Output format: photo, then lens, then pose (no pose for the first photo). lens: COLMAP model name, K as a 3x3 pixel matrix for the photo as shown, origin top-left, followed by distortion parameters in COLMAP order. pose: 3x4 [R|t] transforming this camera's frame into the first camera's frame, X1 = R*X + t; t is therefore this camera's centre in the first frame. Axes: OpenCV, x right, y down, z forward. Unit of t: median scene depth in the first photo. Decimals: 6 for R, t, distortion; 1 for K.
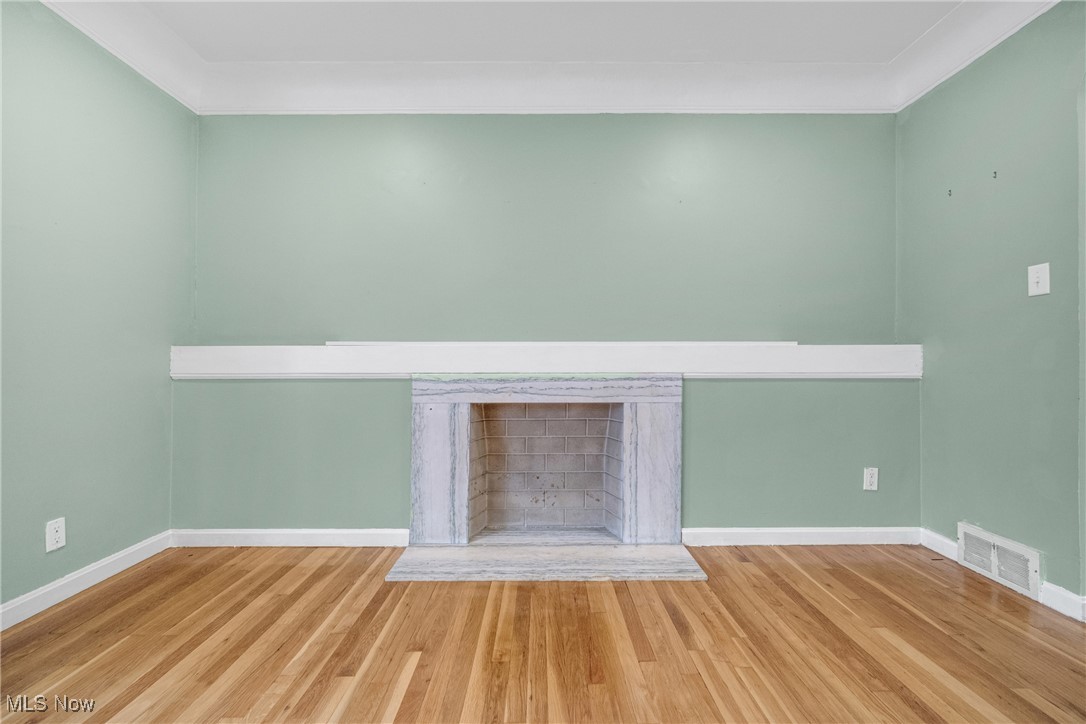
lens RADIAL K [[463.6, 0, 541.8], [0, 463.6, 356.1], [0, 0, 1]] dist [-0.000477, -0.000041]
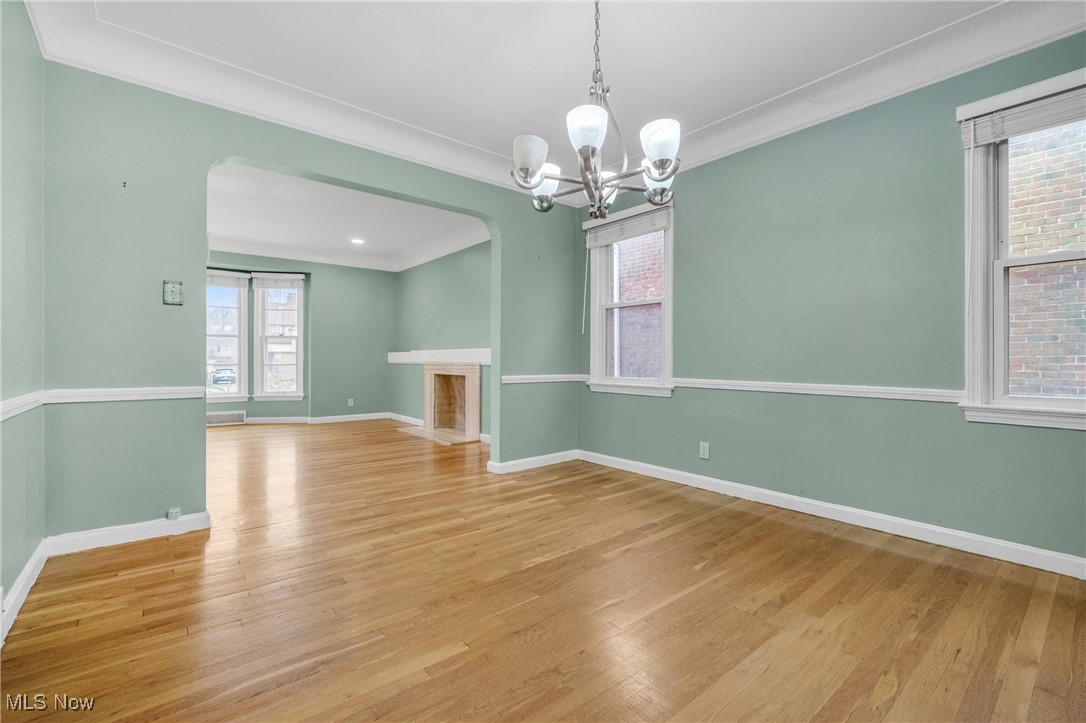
lens RADIAL K [[474.3, 0, 543.0], [0, 474.3, 361.5], [0, 0, 1]] dist [-0.001786, -0.000127]
pose [[0.634799, 0.007274, -0.772643, 2.199662], [0.009102, 0.999816, 0.016891, -0.003453], [0.772624, -0.017755, 0.634616, -0.183143]]
